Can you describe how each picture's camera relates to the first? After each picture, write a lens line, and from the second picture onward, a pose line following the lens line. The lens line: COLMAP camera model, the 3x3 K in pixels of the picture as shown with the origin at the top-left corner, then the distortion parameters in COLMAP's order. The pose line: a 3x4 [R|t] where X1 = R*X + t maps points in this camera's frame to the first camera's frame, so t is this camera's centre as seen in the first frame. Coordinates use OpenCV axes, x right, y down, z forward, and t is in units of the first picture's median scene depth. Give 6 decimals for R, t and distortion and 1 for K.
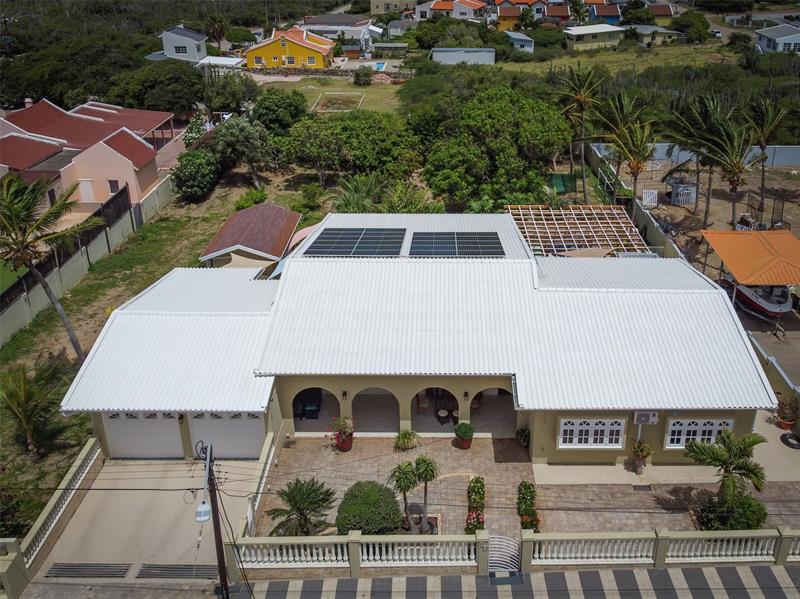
lens RADIAL K [[733.3, 0, 440.9], [0, 733.3, 208.5], [0, 0, 1]] dist [-0.010191, -0.000012]
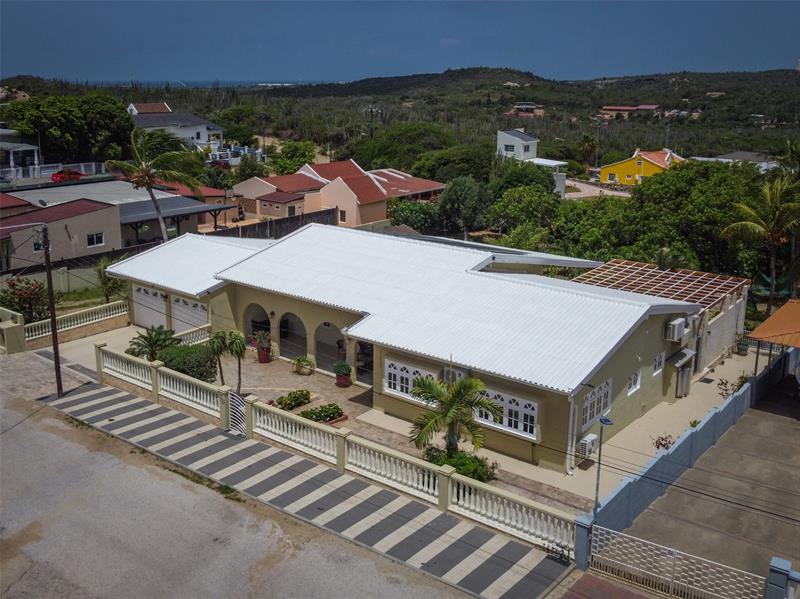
lens RADIAL K [[773.6, 0, 382.4], [0, 773.6, 229.7], [0, 0, 1]] dist [-0.007046, -0.010475]
pose [[0.780549, 0.120206, -0.613428, 0.636307], [-0.229649, 0.967855, -0.102555, 0.177475], [0.581381, 0.220922, 0.783064, 0.087290]]
